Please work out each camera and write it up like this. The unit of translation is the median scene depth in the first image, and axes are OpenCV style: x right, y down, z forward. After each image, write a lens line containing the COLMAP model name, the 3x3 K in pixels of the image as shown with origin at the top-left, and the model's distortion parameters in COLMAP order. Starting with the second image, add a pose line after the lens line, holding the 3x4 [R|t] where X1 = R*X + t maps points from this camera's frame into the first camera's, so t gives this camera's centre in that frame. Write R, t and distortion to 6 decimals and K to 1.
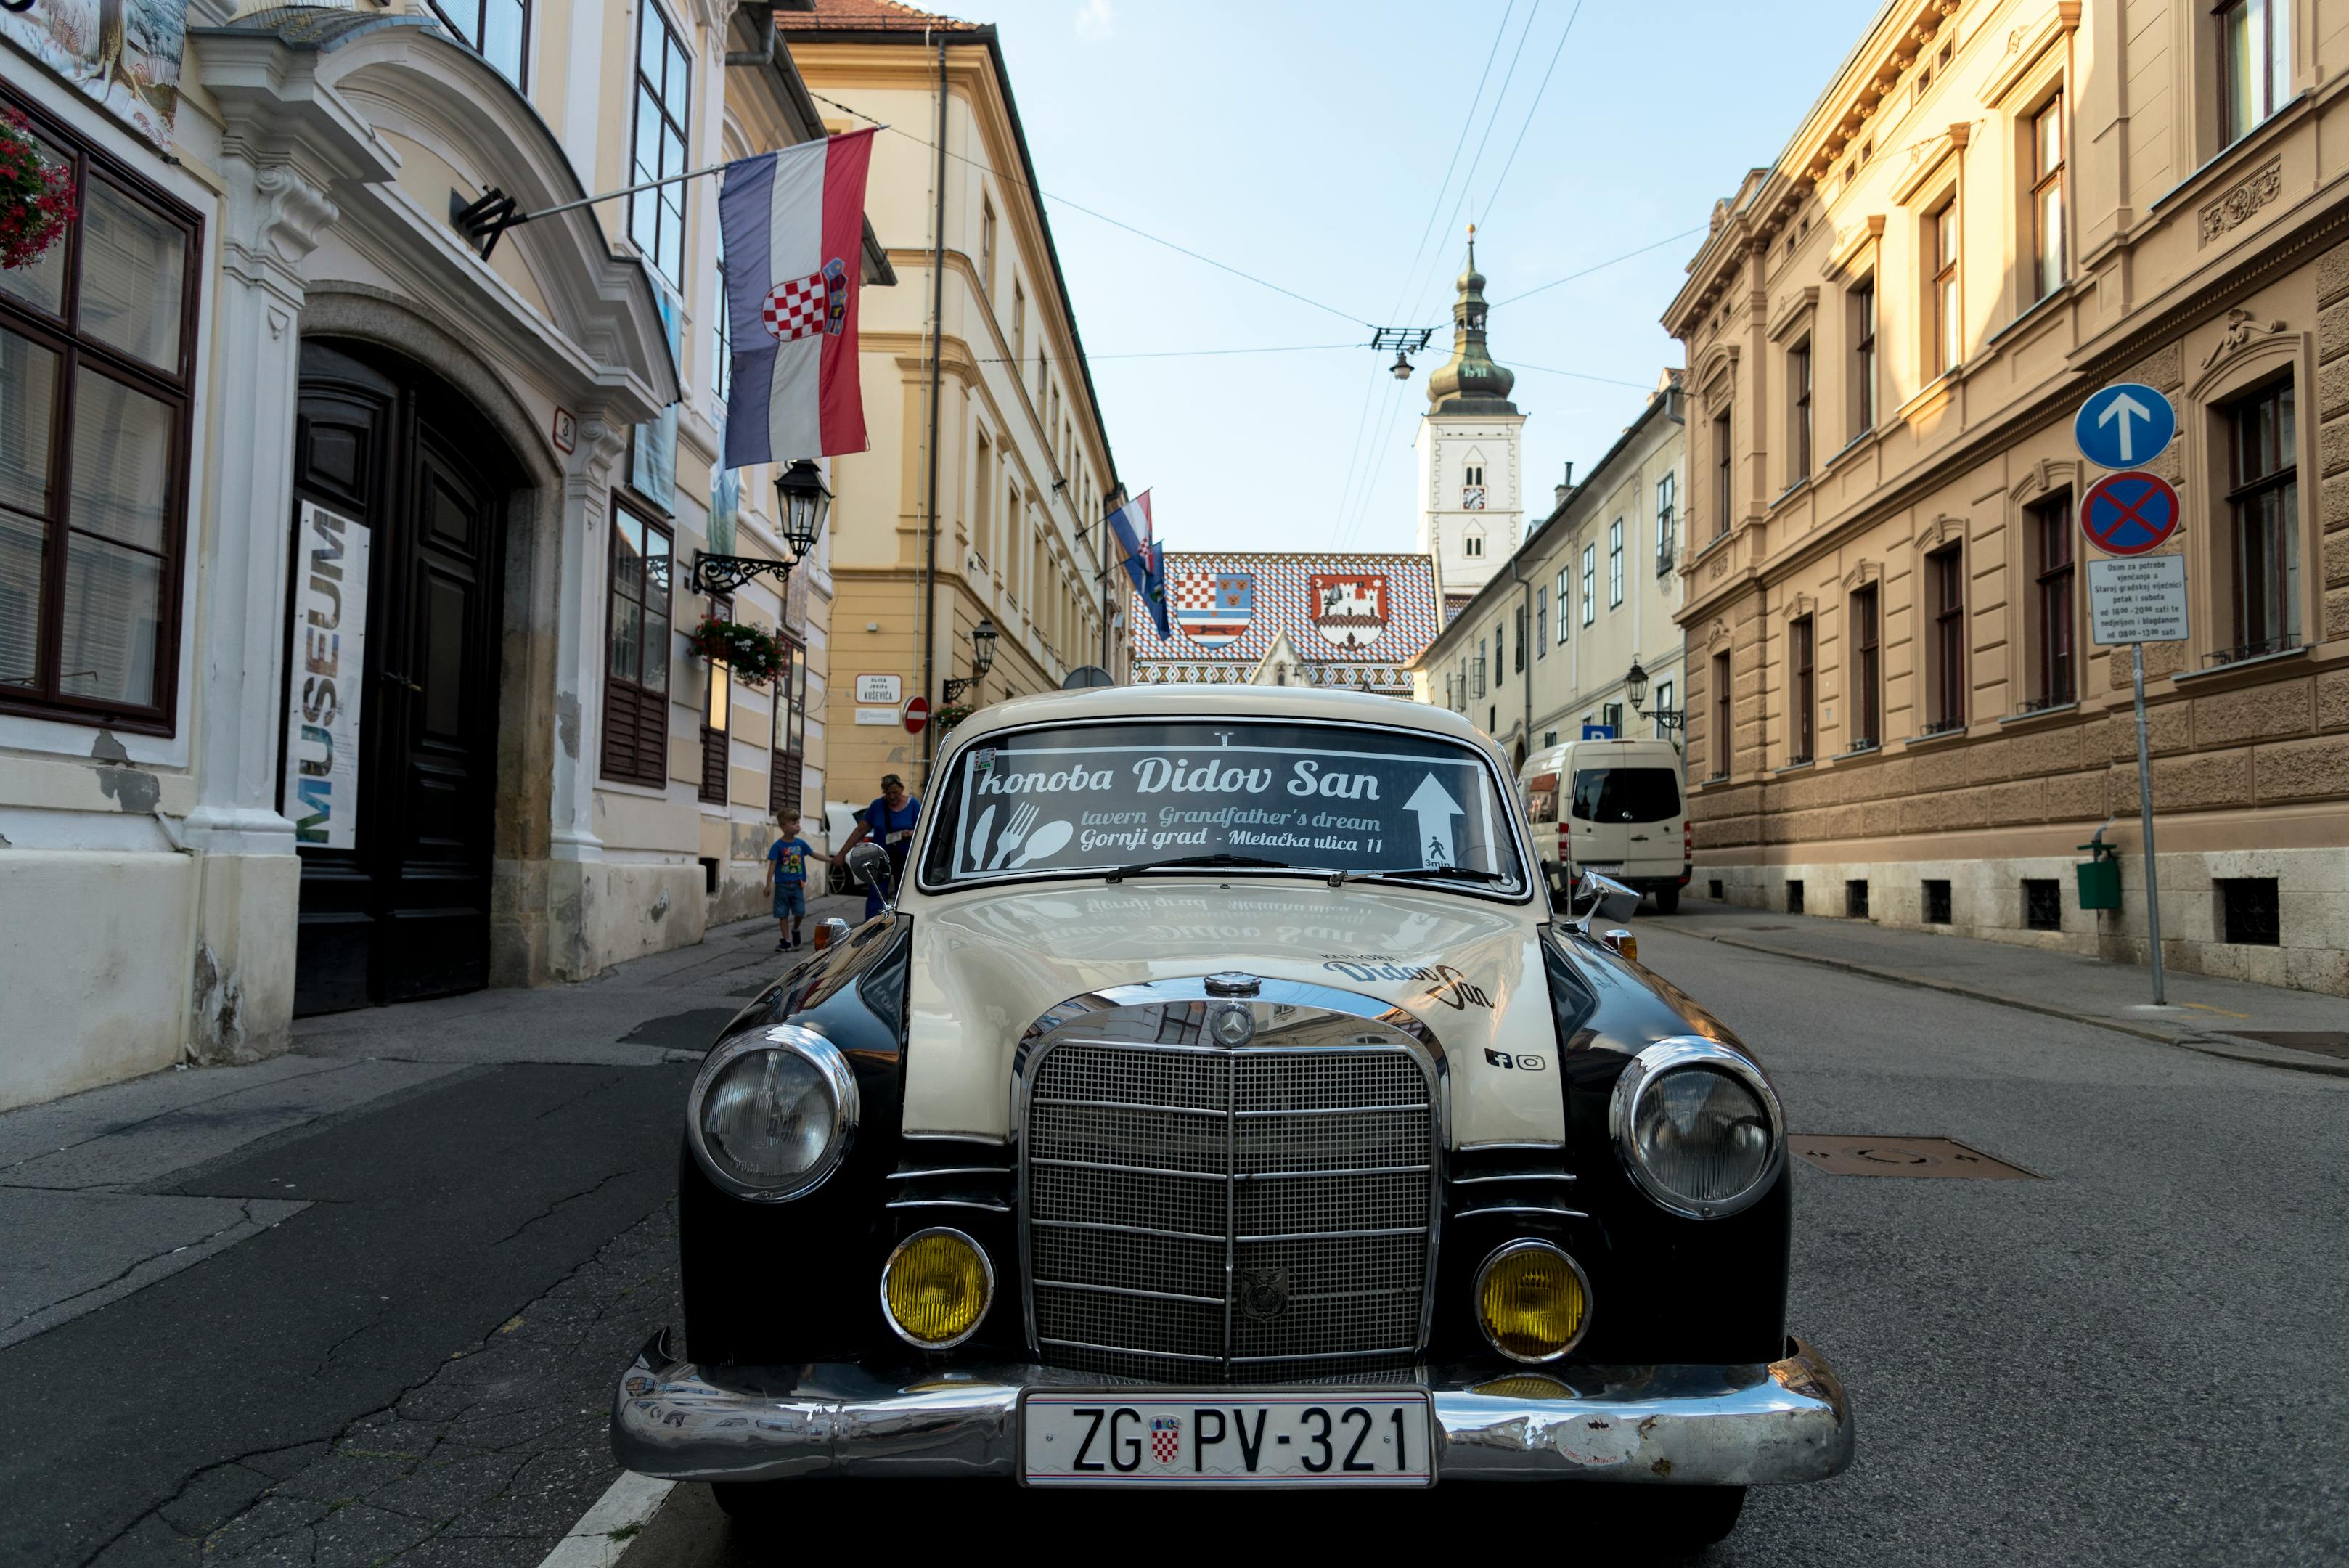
lens RADIAL K [[1582.8, 0, 1191.9], [0, 1582.8, 787.4], [0, 0, 1]] dist [0.029175, 0.001956]
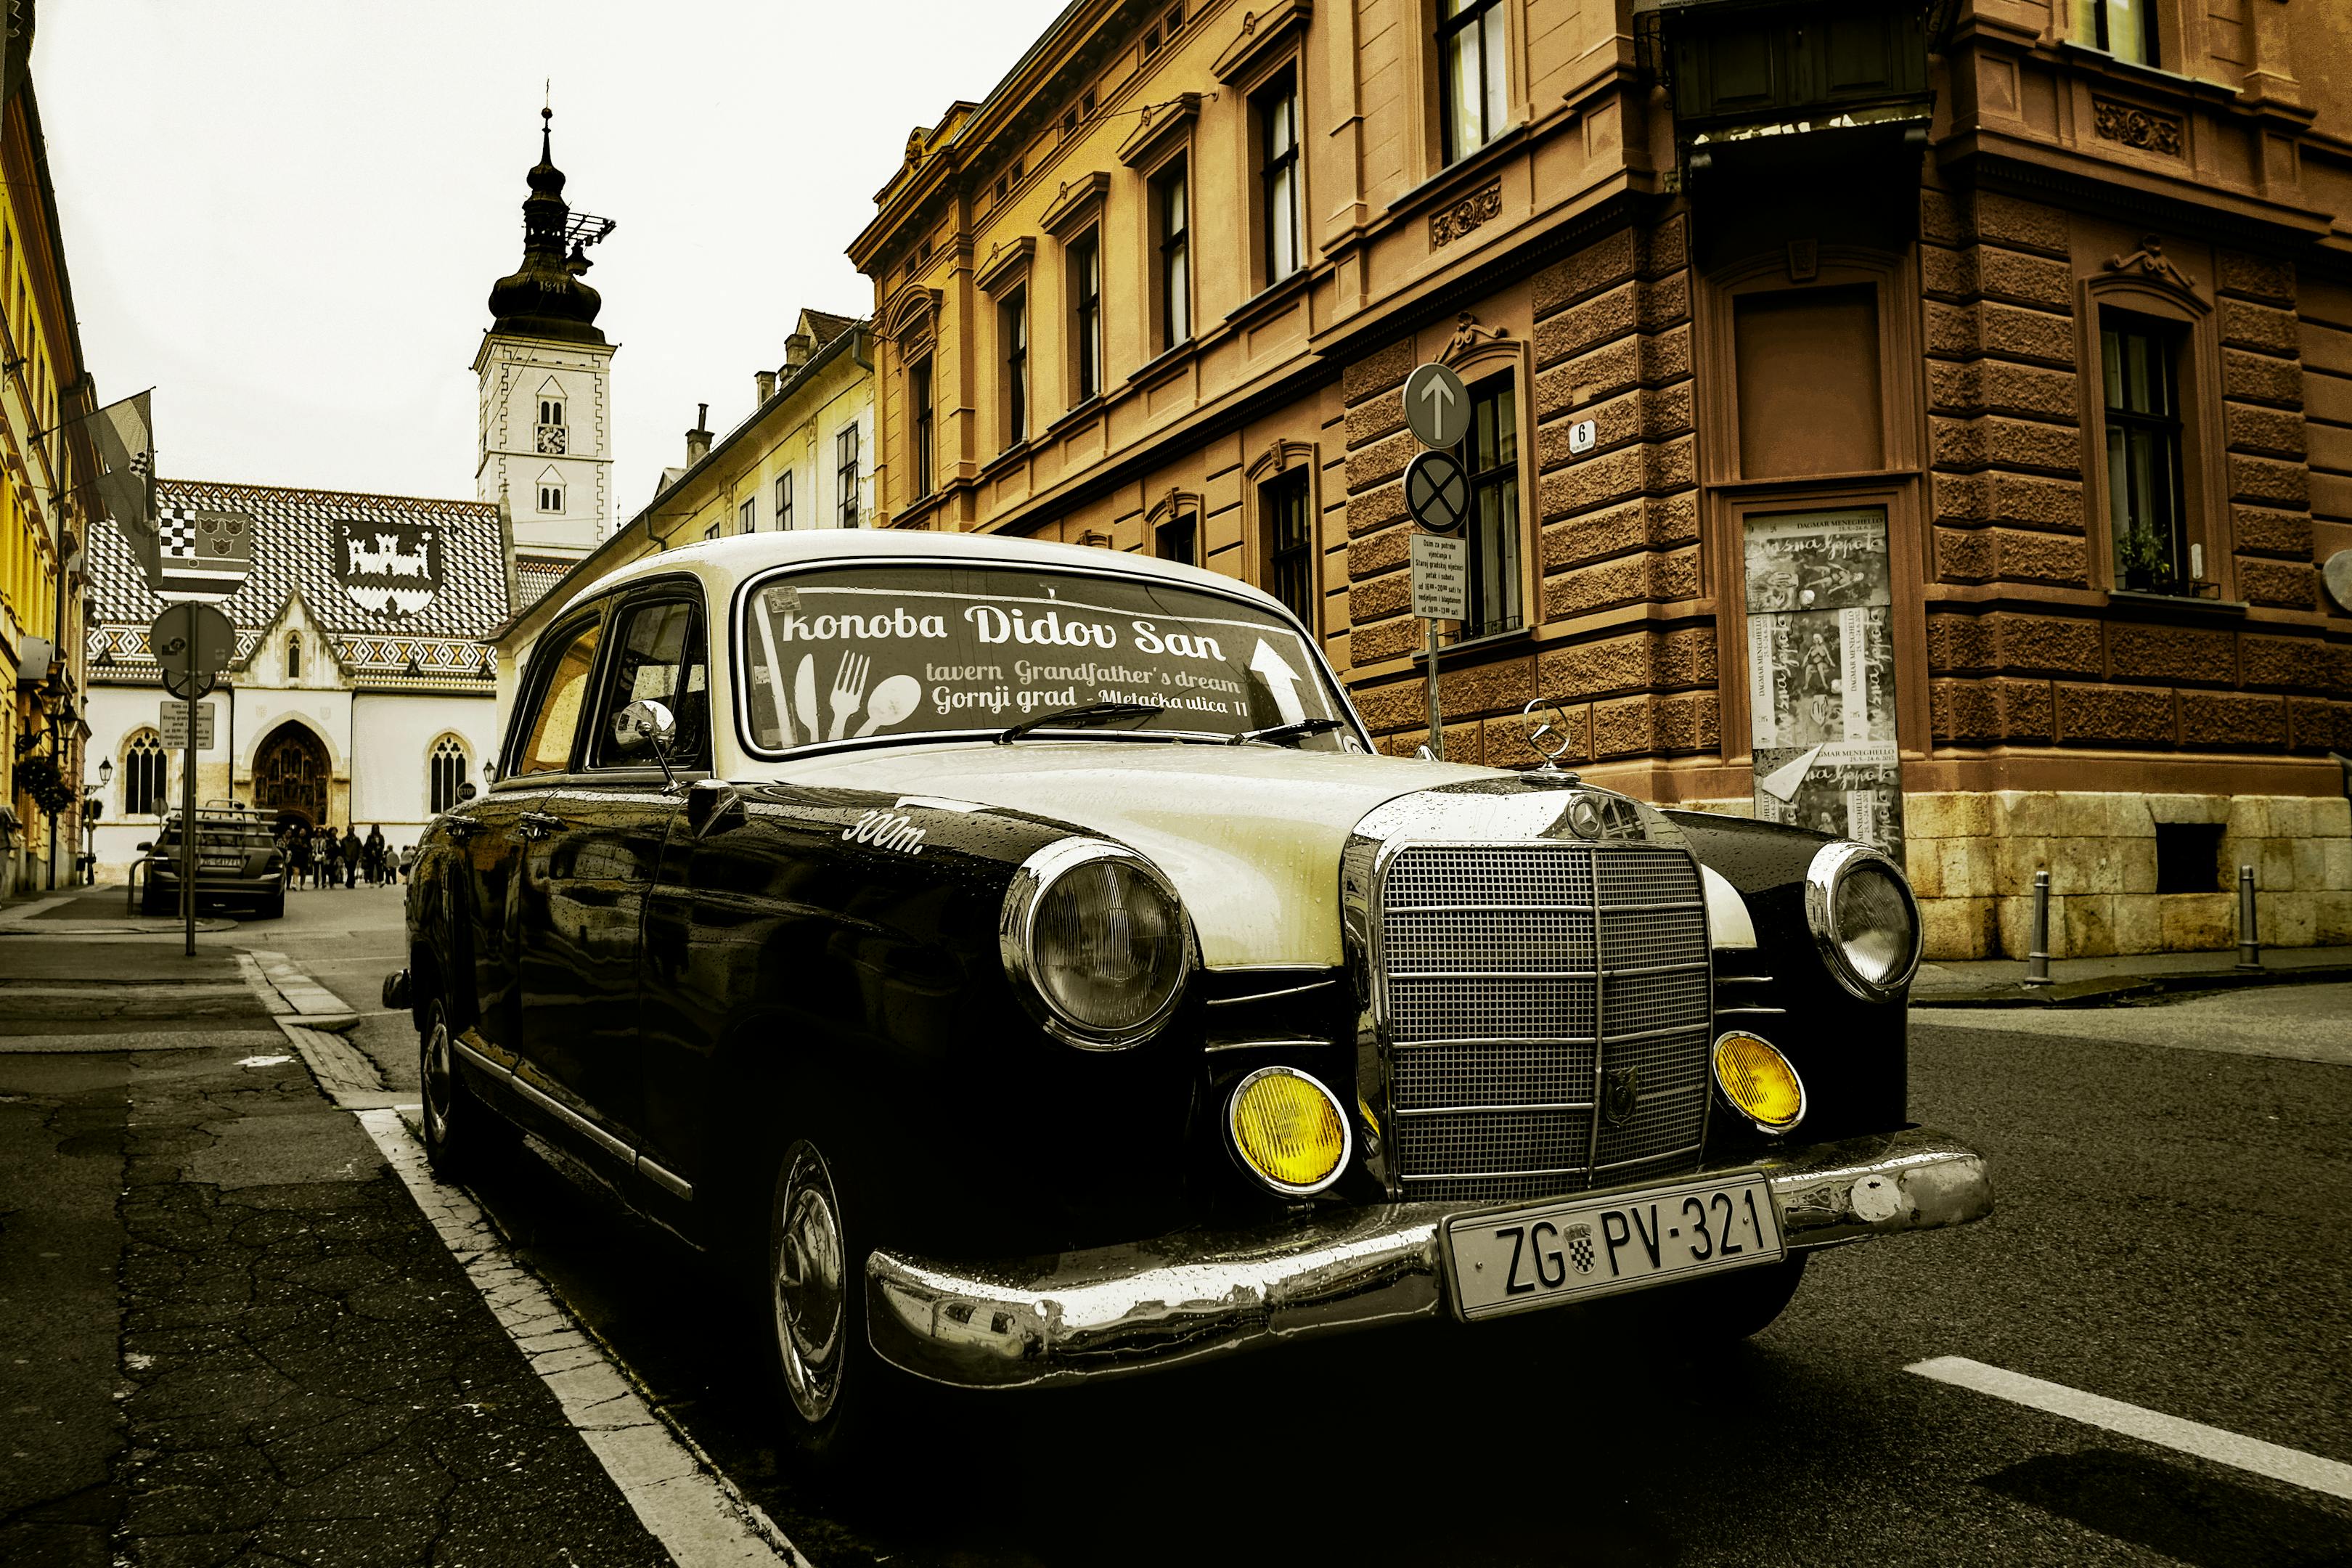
lens RADIAL K [[1842.5, 0, 1257.7], [0, 1842.5, 778.6], [0, 0, 1]] dist [-0.007193, -0.044228]
pose [[0.851082, -0.001236, 0.525032, -0.102023], [0.006524, 0.999945, -0.008222, 0.020298], [-0.524993, 0.010423, 0.851043, 0.026584]]
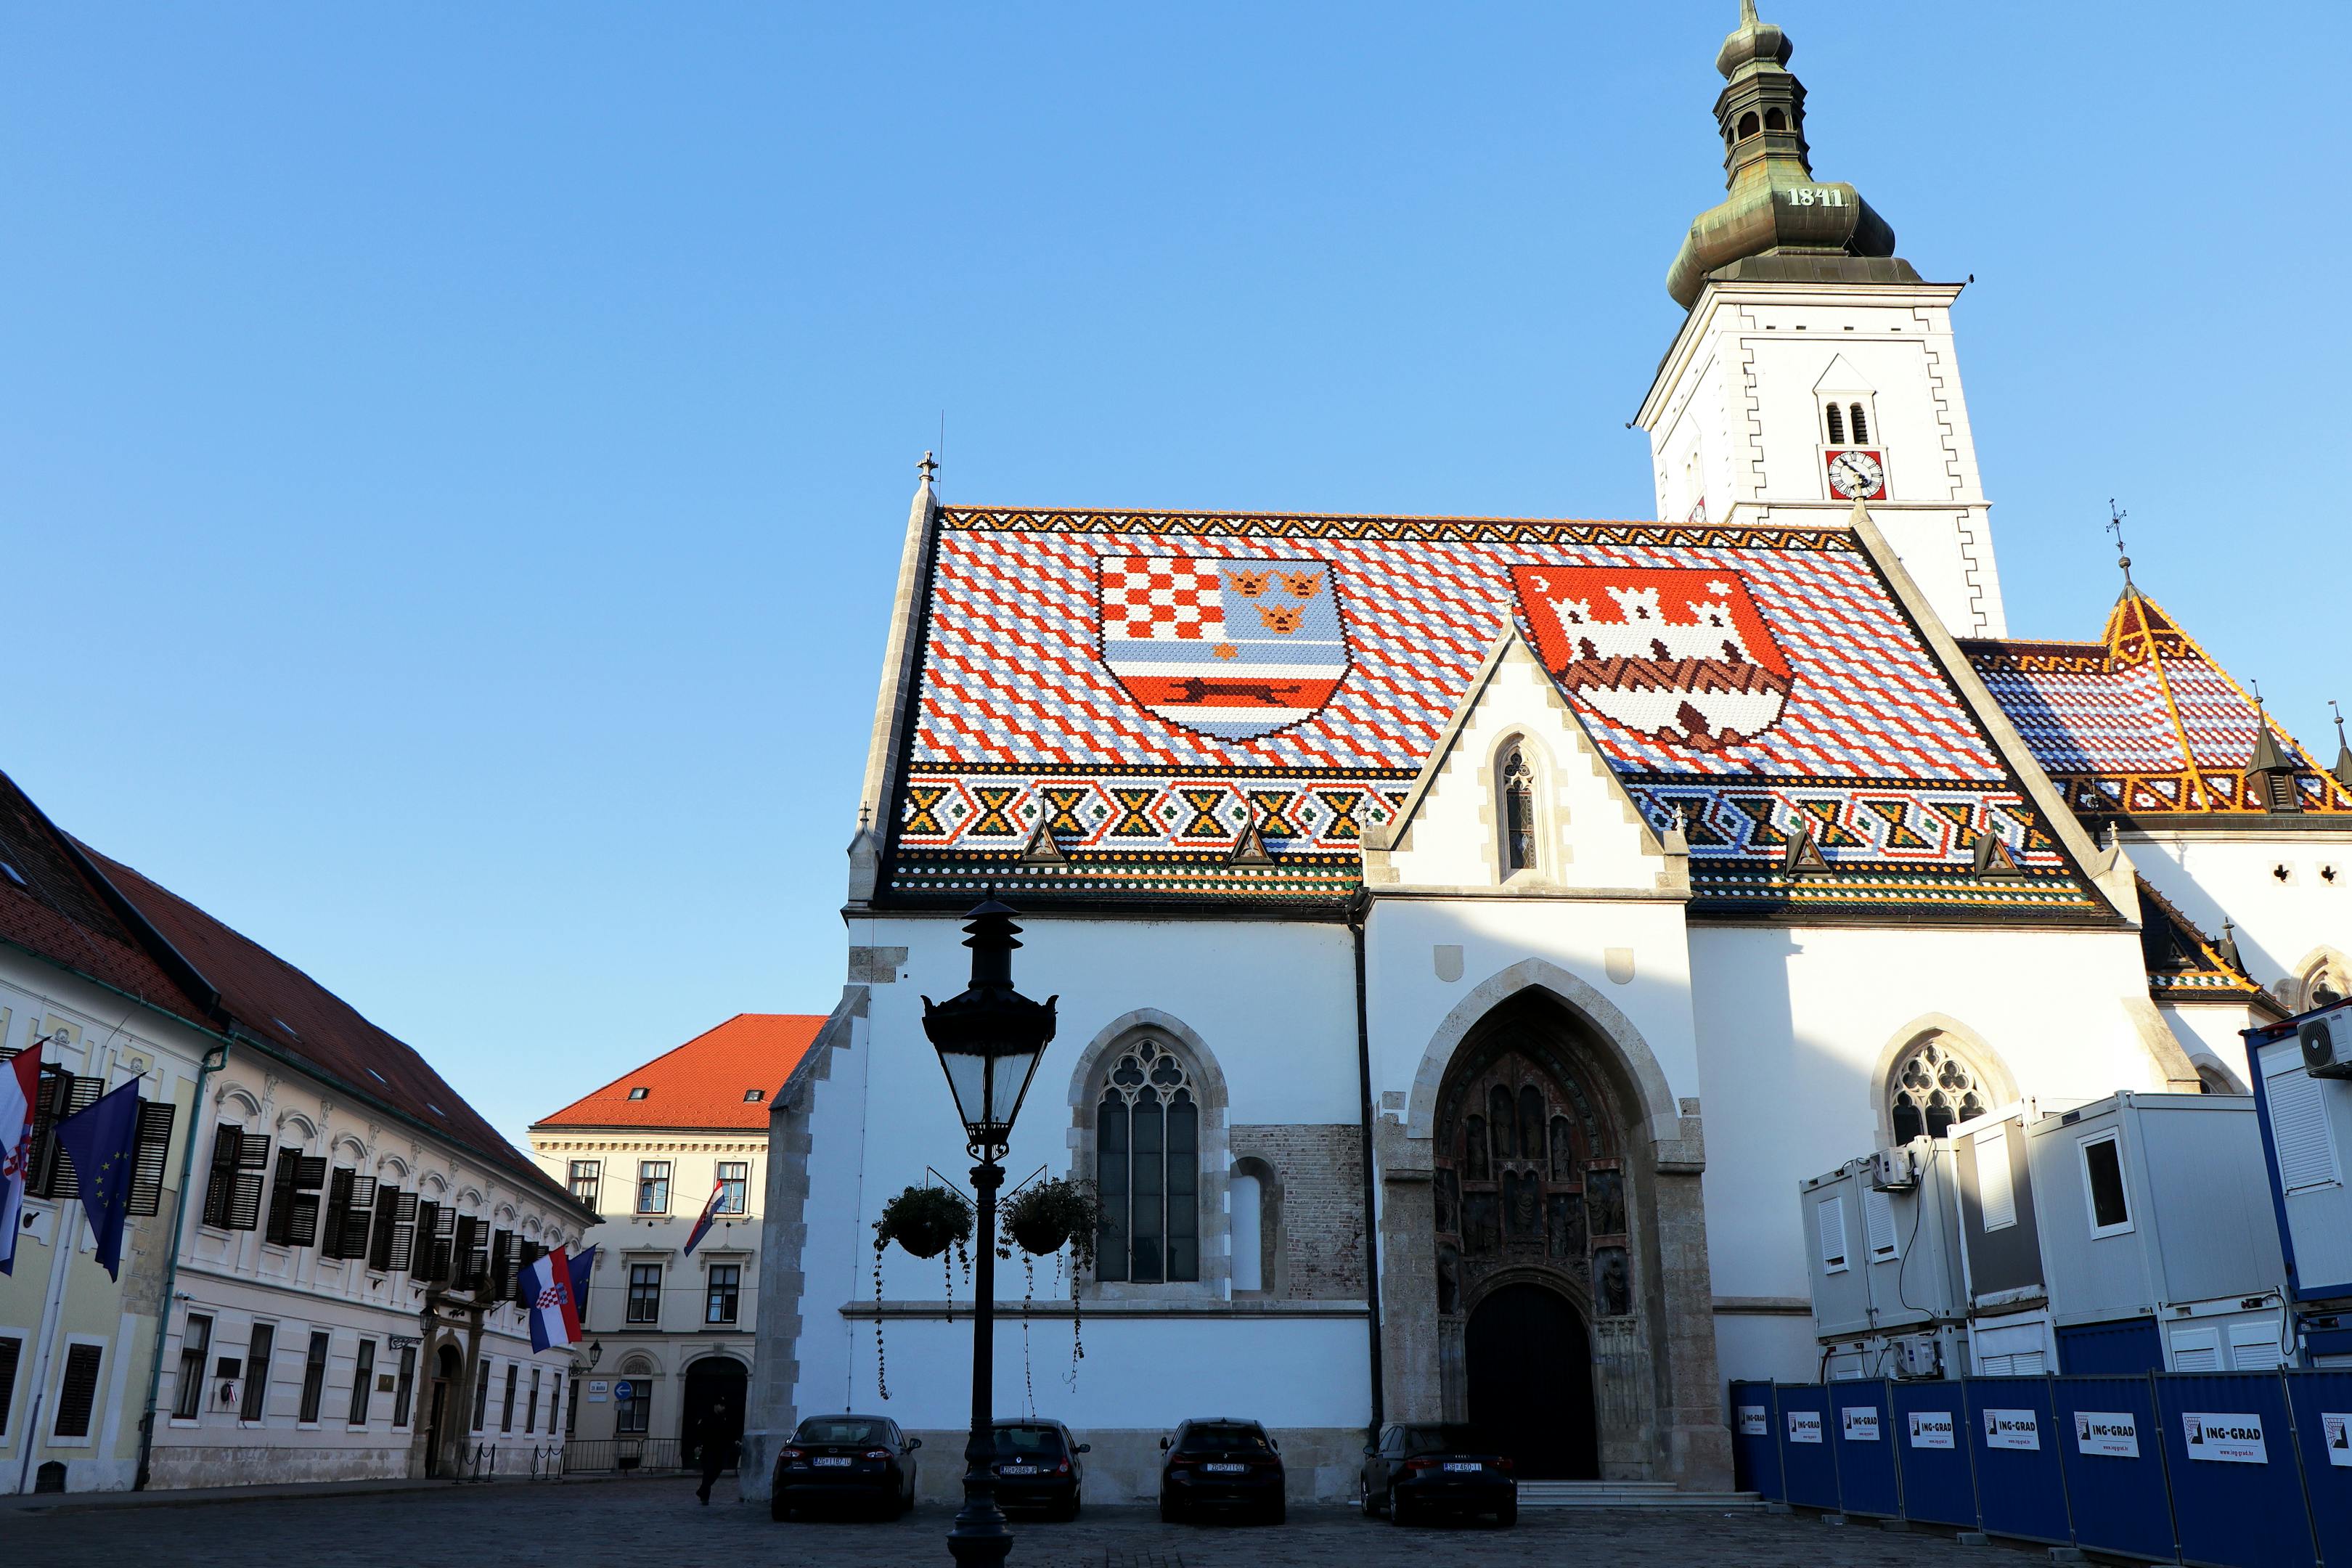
lens RADIAL K [[1918.8, 0, 1195.9], [0, 1918.8, 769.5], [0, 0, 1]] dist [0.026158, 0.015812]
pose [[0.994849, 0.011771, 0.100682, -0.253715], [0.017843, 0.957395, -0.288231, 0.158296], [-0.099785, 0.288543, 0.952253, 5.895678]]
